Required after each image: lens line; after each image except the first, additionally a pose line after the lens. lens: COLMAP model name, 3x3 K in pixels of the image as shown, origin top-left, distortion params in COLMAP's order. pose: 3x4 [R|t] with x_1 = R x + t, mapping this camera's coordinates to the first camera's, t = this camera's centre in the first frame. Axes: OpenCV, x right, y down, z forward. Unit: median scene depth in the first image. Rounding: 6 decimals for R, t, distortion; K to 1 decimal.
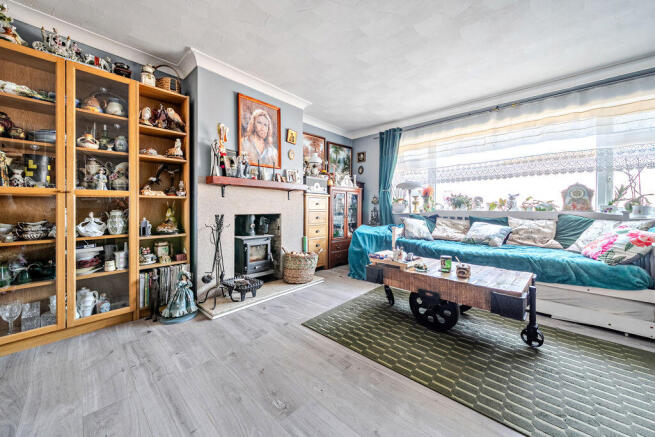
lens RADIAL K [[234.0, 0, 327.0], [0, 234.0, 209.2], [0, 0, 1]] dist [0.000067, -0.000047]
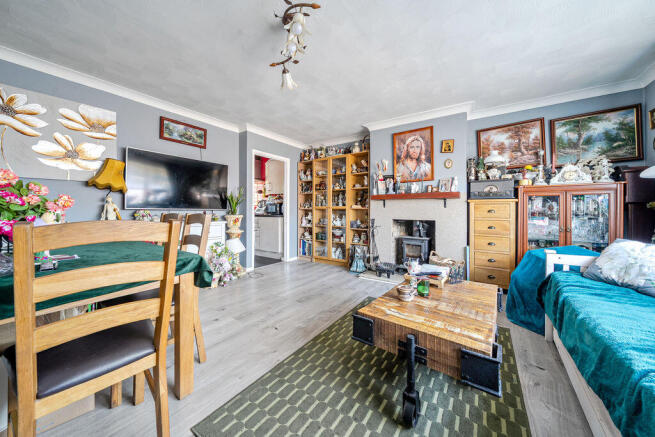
lens RADIAL K [[234.0, 0, 327.0], [0, 234.0, 209.2], [0, 0, 1]] dist [0.000067, -0.000047]
pose [[0.125908, -0.007233, -0.992016, 0.948131], [-0.012612, 0.999881, -0.008891, -0.020404], [0.991962, 0.013630, 0.125802, 0.411530]]
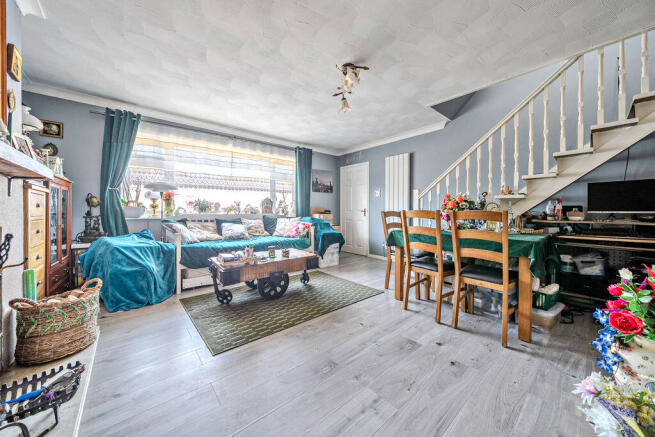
lens RADIAL K [[234.0, 0, 327.0], [0, 234.0, 209.2], [0, 0, 1]] dist [0.000067, -0.000047]
pose [[0.116965, 0.007572, 0.993107, -0.639740], [0.004767, 0.999955, -0.008186, -0.008384], [-0.993125, 0.005692, 0.116924, 0.370296]]
